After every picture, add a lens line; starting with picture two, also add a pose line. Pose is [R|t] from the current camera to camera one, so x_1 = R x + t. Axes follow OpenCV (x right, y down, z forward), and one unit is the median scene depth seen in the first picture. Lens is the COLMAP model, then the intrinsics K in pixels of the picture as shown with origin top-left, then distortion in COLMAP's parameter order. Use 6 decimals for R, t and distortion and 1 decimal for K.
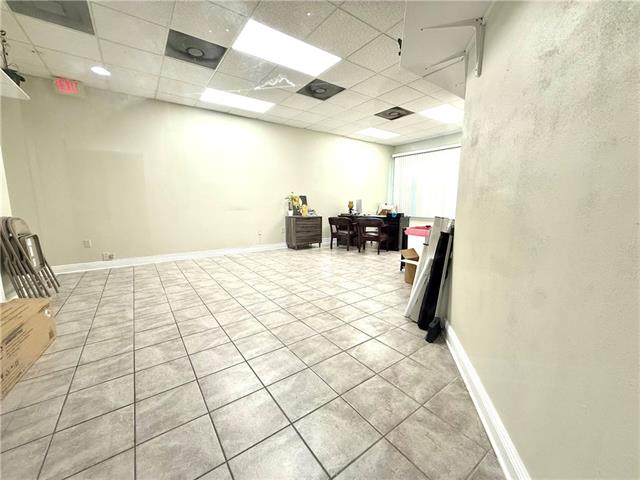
lens RADIAL K [[255.3, 0, 319.1], [0, 255.3, 240.2], [0, 0, 1]] dist [-0.000943, 0.000381]
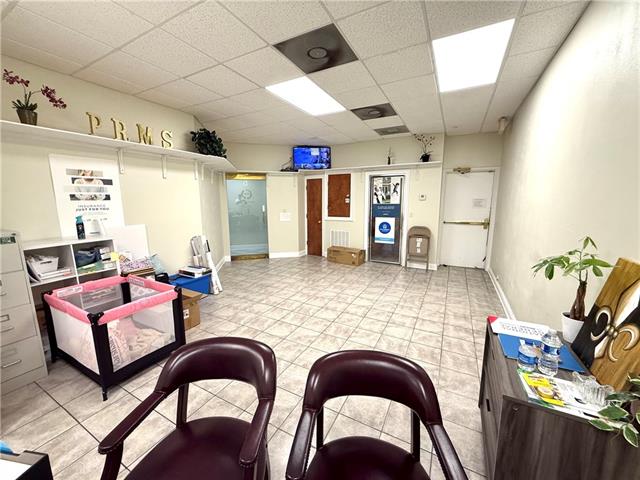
lens RADIAL K [[255.3, 0, 318.2], [0, 255.3, 239.7], [0, 0, 1]] dist [-0.000943, 0.000381]
pose [[-0.900154, 0.069920, -0.429923, 0.415781], [-0.061894, 0.956483, 0.285147, -0.513950], [0.431152, 0.283286, -0.856655, 2.377508]]
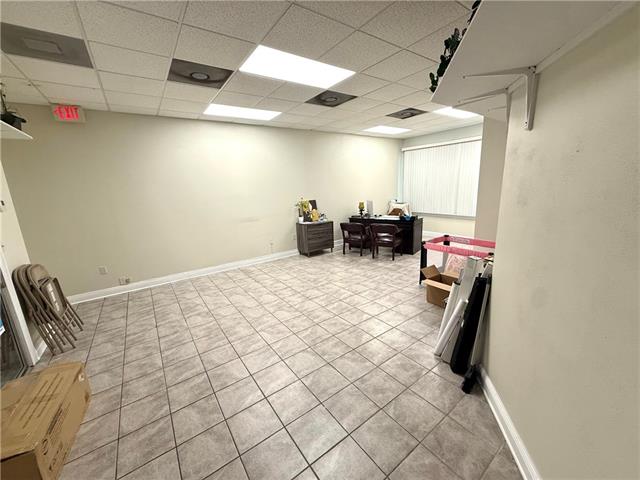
lens RADIAL K [[255.3, 0, 318.9], [0, 255.3, 240.1], [0, 0, 1]] dist [-0.000943, 0.000381]
pose [[0.998881, -0.043931, -0.017534, -0.065651], [0.045029, 0.996663, 0.068087, -0.199902], [0.014484, -0.068800, 0.997525, 0.037721]]
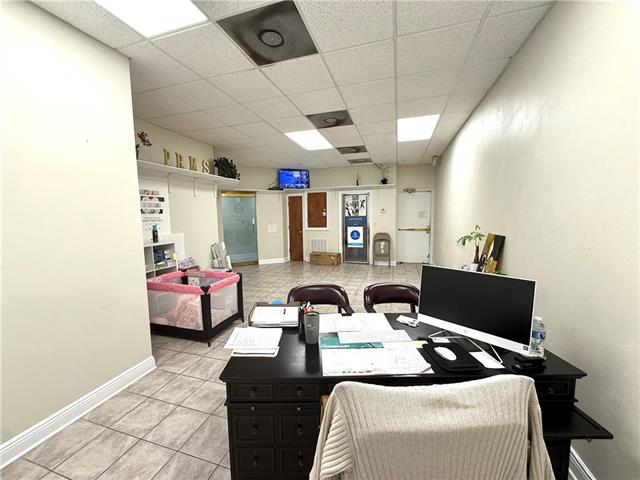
lens RADIAL K [[255.3, 0, 318.4], [0, 255.3, 239.5], [0, 0, 1]] dist [-0.000943, 0.000381]
pose [[-0.799861, 0.068692, -0.596242, 0.914735], [-0.074967, 0.974214, 0.212807, -0.530931], [0.595485, 0.214914, -0.774086, 2.622721]]
